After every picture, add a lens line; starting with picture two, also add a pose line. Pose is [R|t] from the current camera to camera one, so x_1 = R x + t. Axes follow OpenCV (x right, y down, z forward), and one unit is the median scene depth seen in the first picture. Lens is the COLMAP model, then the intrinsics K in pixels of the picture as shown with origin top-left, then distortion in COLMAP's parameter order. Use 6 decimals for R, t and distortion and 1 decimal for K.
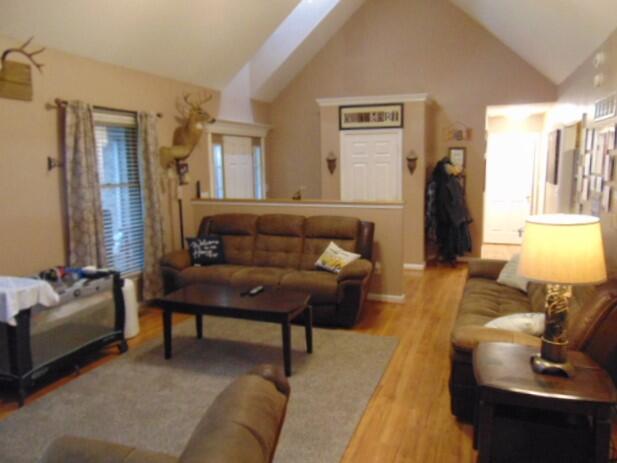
lens RADIAL K [[482.1, 0, 308.5], [0, 482.1, 231.5], [0, 0, 1]] dist [0.010813, 0.012436]
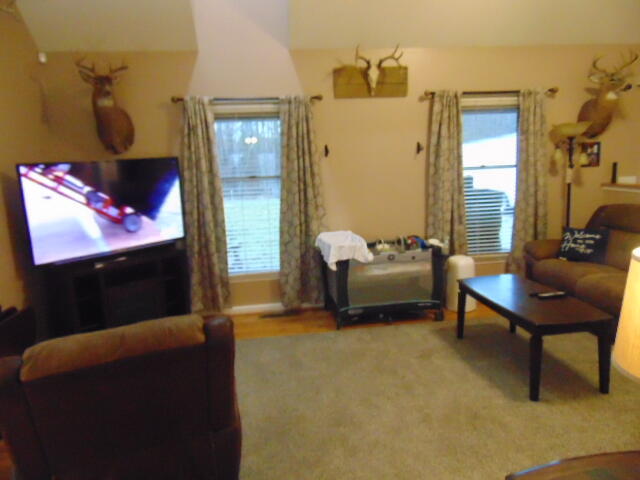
lens RADIAL K [[476.3, 0, 320.0], [0, 476.3, 240.0], [0, 0, 1]] dist [0.005182, 0.008008]
pose [[0.479511, 0.143300, -0.865756, 0.381282], [-0.091633, 0.989360, 0.113007, -0.027482], [0.872738, 0.025144, 0.487540, 0.227637]]
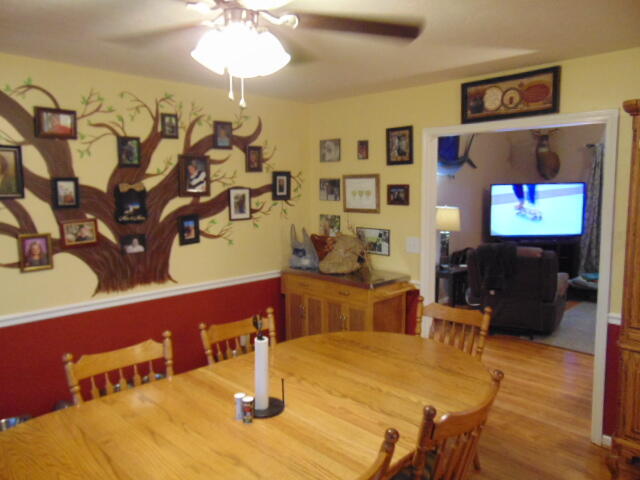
lens RADIAL K [[476.3, 0, 320.0], [0, 476.3, 240.0], [0, 0, 1]] dist [0.005182, 0.008008]
pose [[-0.411278, 0.113123, -0.904463, 1.159162], [-0.120747, 0.976763, 0.177072, -0.048465], [0.903477, 0.182037, -0.388062, 0.312957]]
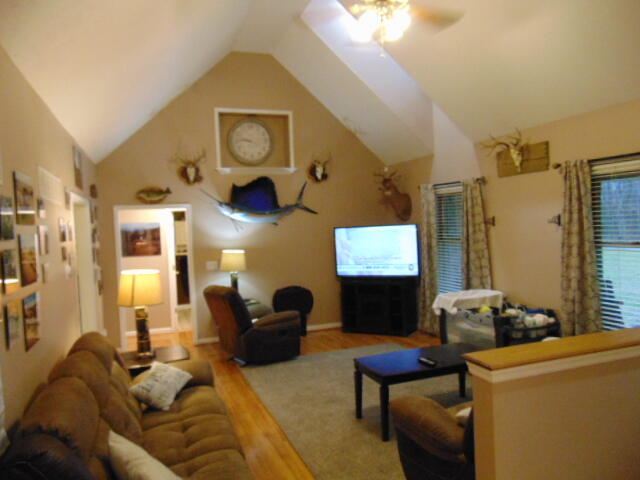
lens RADIAL K [[476.3, 0, 320.0], [0, 476.3, 240.0], [0, 0, 1]] dist [0.005182, 0.008008]
pose [[-0.755094, 0.065181, -0.652368, 0.616878], [-0.046261, 0.987268, 0.152188, -0.235153], [0.653982, 0.145096, -0.742465, 1.447552]]
